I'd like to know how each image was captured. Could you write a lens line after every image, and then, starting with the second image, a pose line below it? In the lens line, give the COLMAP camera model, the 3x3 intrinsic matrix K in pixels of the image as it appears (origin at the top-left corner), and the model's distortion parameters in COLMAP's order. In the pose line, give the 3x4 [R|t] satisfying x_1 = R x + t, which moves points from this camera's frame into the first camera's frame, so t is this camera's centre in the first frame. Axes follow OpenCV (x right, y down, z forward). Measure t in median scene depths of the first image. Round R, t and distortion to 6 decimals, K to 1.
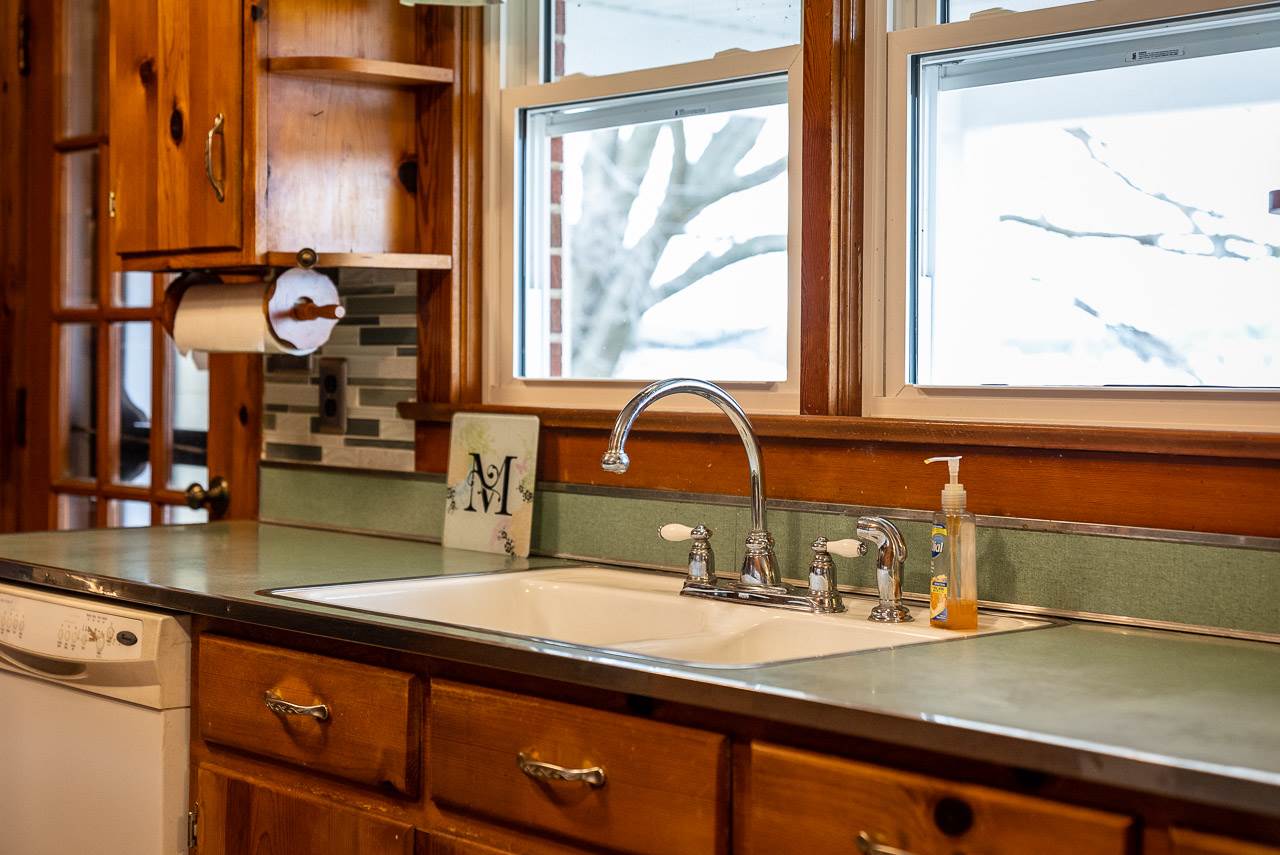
lens RADIAL K [[1945.9, 0, 639.2], [0, 1945.9, 337.1], [0, 0, 1]] dist [0.000517, 0.045674]
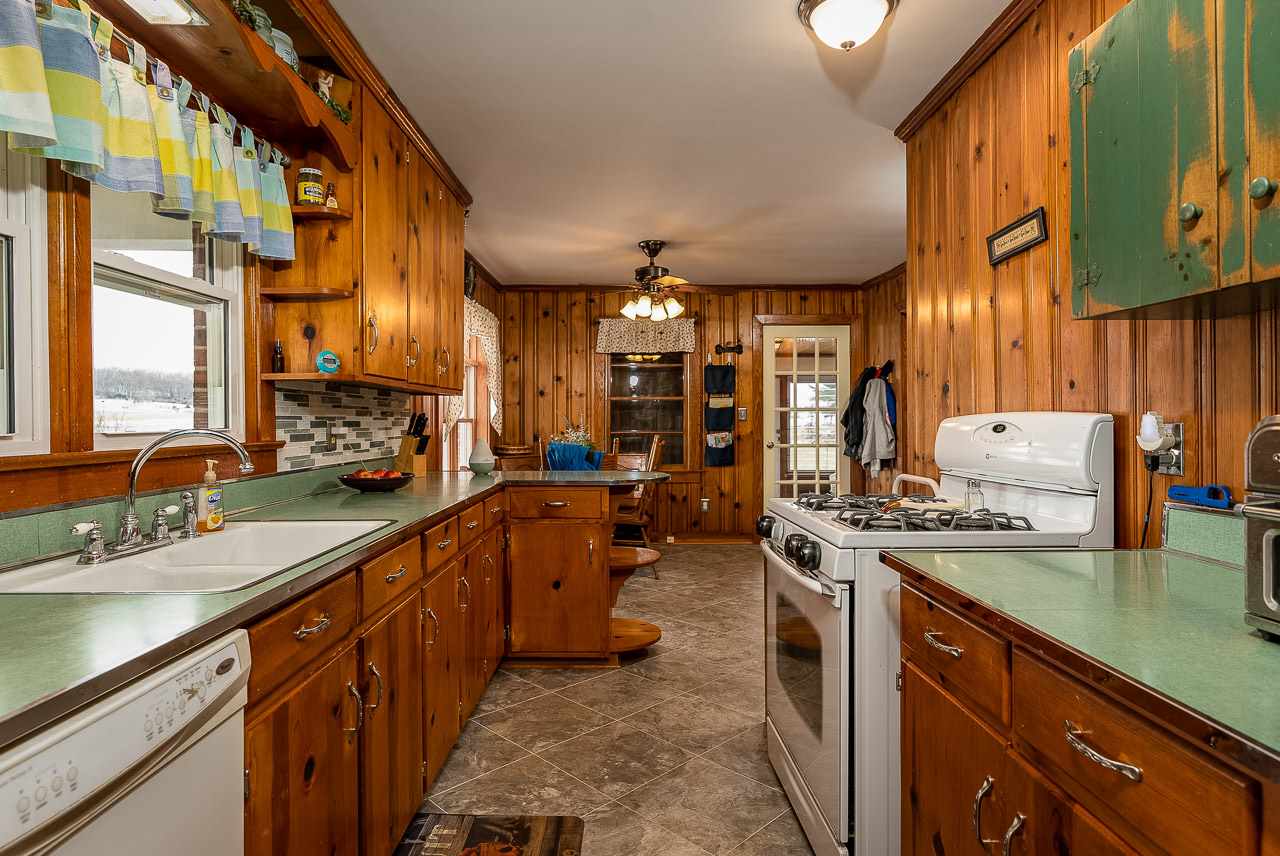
lens RADIAL K [[700.4, 0, 639.4], [0, 700.4, 418.5], [0, 0, 1]] dist [-0.013165, 0.003288]
pose [[-0.744925, 0.005263, 0.667128, -0.713847], [0.000196, 0.999971, -0.007671, 0.016031], [-0.667149, -0.005584, -0.744904, 1.151984]]
